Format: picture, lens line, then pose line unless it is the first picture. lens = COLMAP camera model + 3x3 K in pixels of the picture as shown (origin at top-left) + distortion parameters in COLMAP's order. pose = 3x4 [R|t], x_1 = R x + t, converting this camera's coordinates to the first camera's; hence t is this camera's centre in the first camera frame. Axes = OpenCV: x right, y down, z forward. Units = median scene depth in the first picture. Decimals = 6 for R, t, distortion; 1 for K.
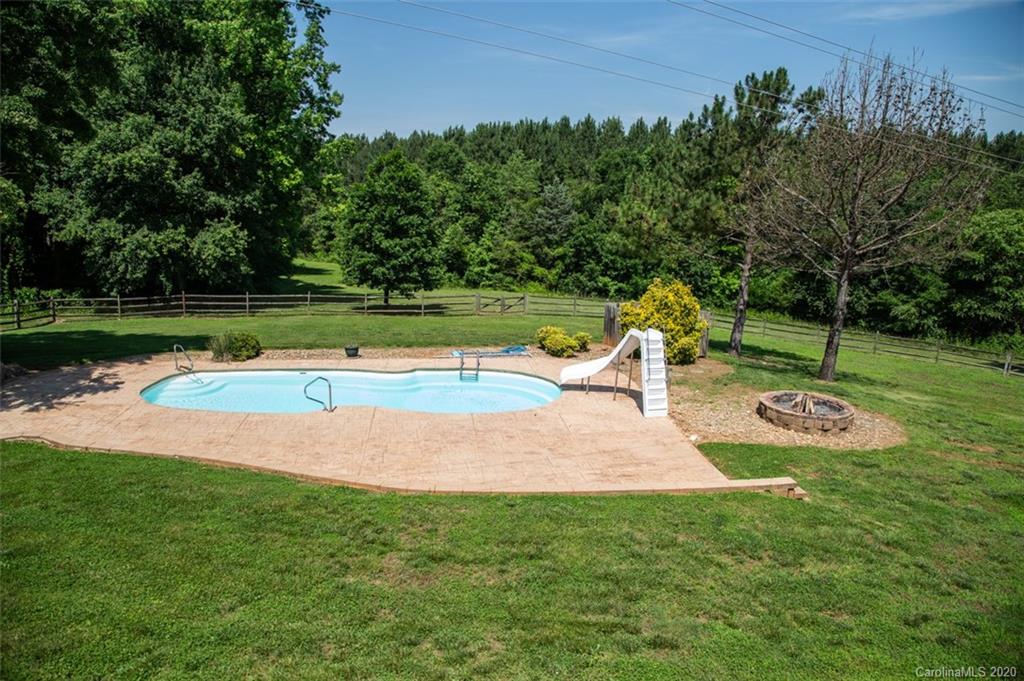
lens RADIAL K [[696.0, 0, 512.0], [0, 696.0, 340.5], [0, 0, 1]] dist [-0.126741, 0.068920]
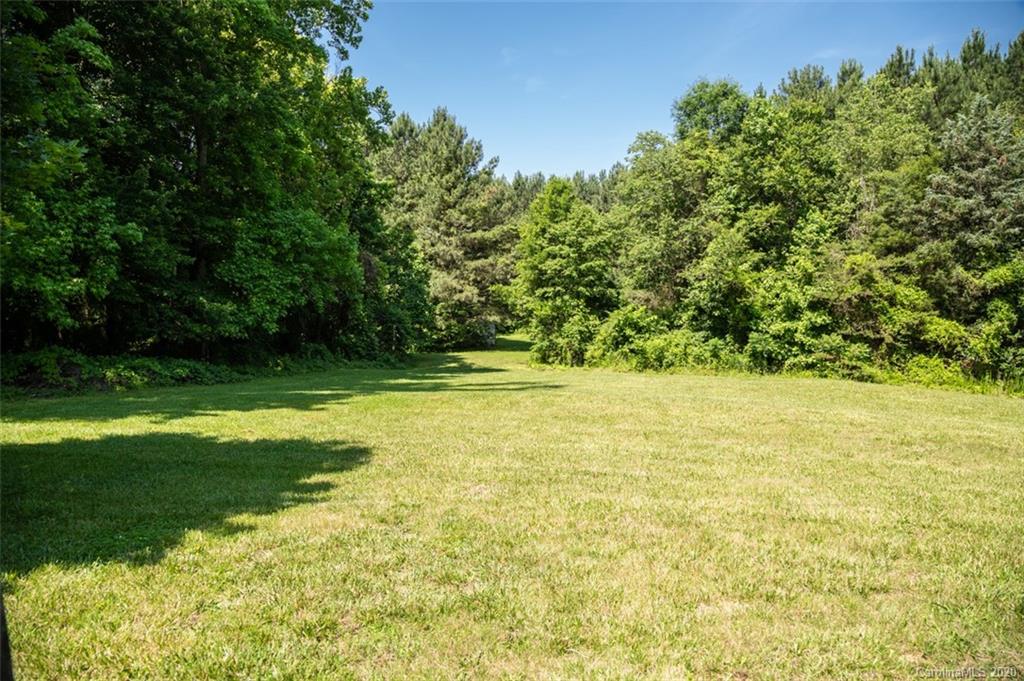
lens RADIAL K [[696.0, 0, 512.0], [0, 696.0, 340.5], [0, 0, 1]] dist [-0.126741, 0.068920]
pose [[0.879414, -0.019411, -0.475662, 0.009793], [-0.041092, 0.992344, -0.116467, -0.074563], [0.474281, 0.121969, 0.871883, 1.051935]]
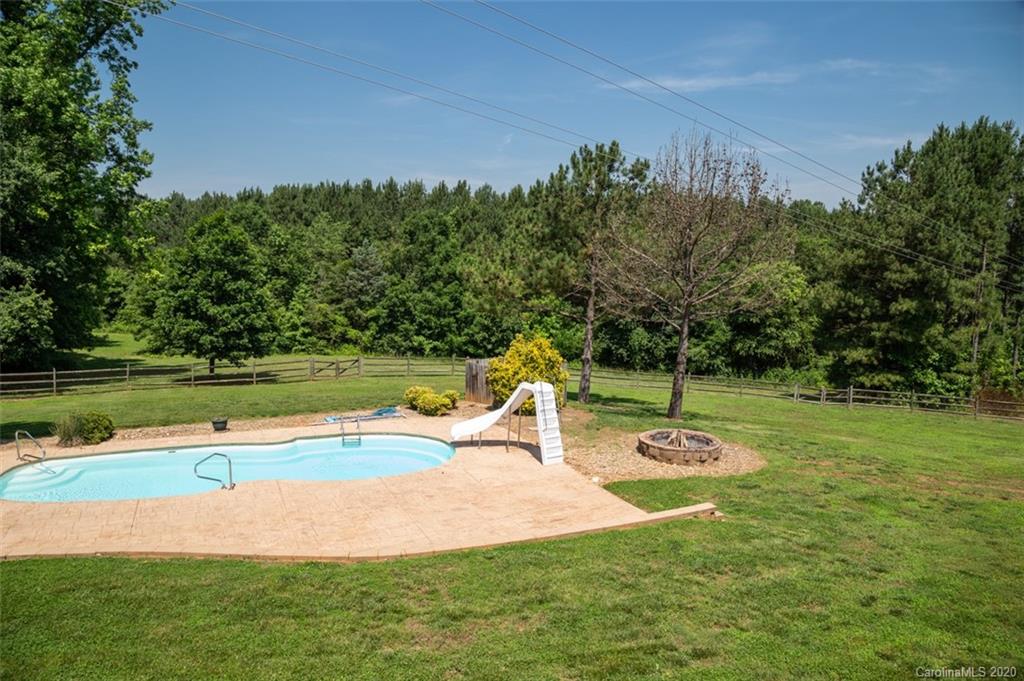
lens RADIAL K [[696.0, 0, 512.0], [0, 696.0, 340.5], [0, 0, 1]] dist [-0.126741, 0.068920]
pose [[0.953935, -0.043365, 0.296862, -0.070203], [0.068430, 0.994866, -0.074564, -0.001319], [-0.292104, 0.091443, 0.952005, -0.003497]]
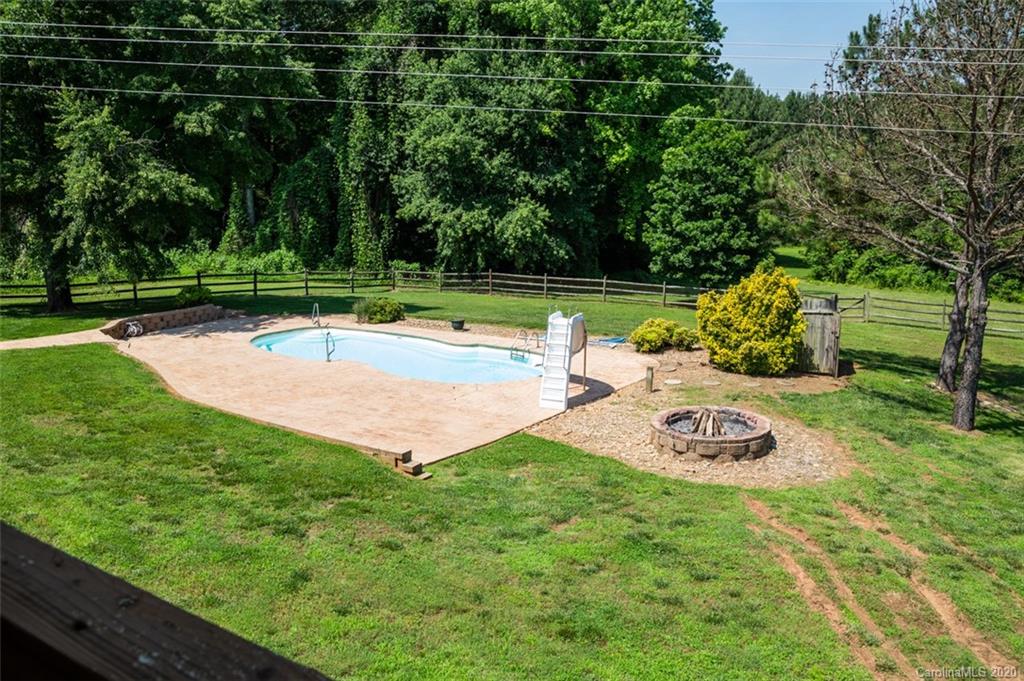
lens RADIAL K [[877.9, 0, 512.0], [0, 877.9, 340.5], [0, 0, 1]] dist [-0.014063, -0.007756]
pose [[0.729118, 0.092285, -0.678137, 0.419237], [-0.103822, 0.994314, 0.023686, -0.000286], [0.676467, 0.053135, 0.734553, 0.046468]]
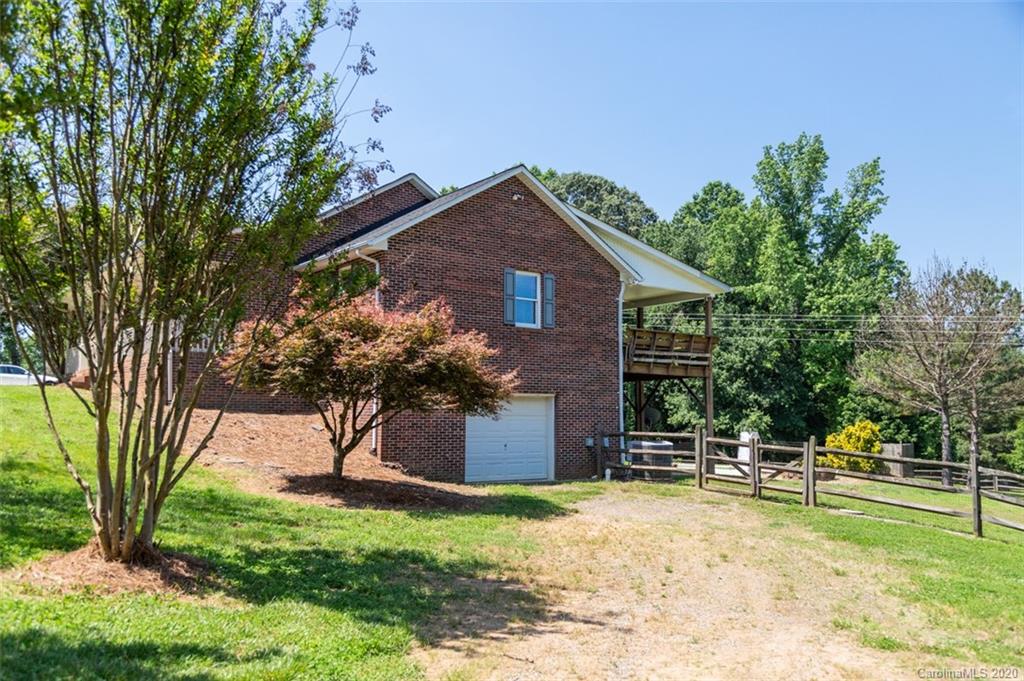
lens RADIAL K [[940.4, 0, 512.0], [0, 940.4, 340.5], [0, 0, 1]] dist [0.004086, 0.003221]
pose [[0.507980, -0.113984, -0.853794, 1.005875], [-0.162913, 0.960602, -0.225172, 0.211083], [0.845822, 0.253477, 0.469398, -0.427155]]
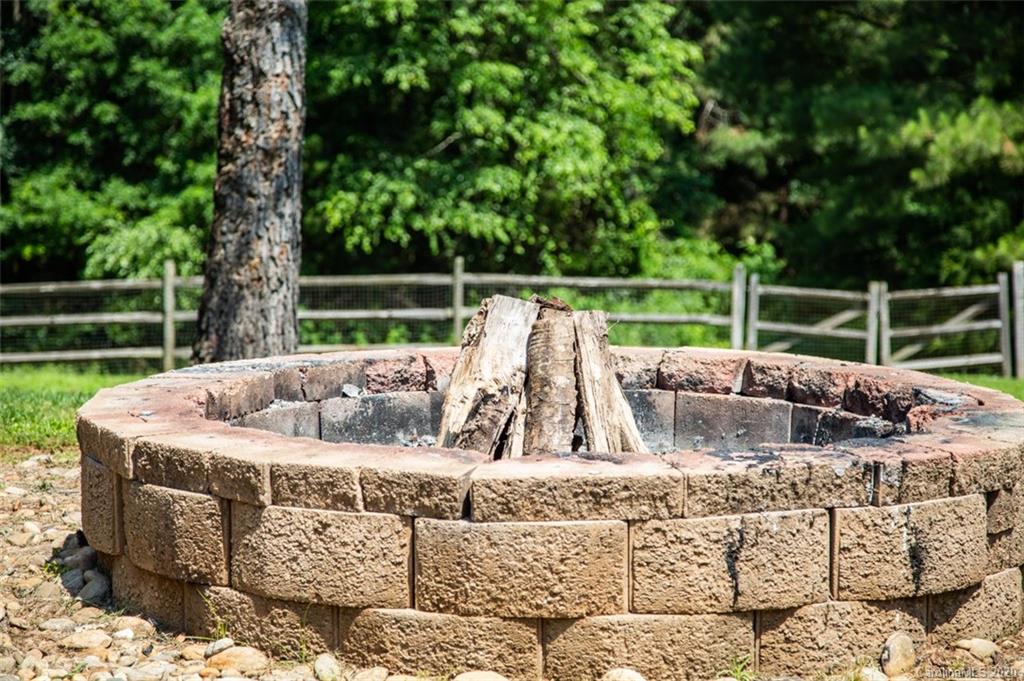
lens RADIAL K [[2757.6, 0, 512.0], [0, 2757.6, 340.5], [0, 0, 1]] dist [0.566771, -0.000517]
pose [[0.743989, -0.105027, 0.659886, 0.074847], [0.159480, 0.986940, -0.022726, 0.040822], [-0.648881, 0.122146, 0.751022, 0.315321]]
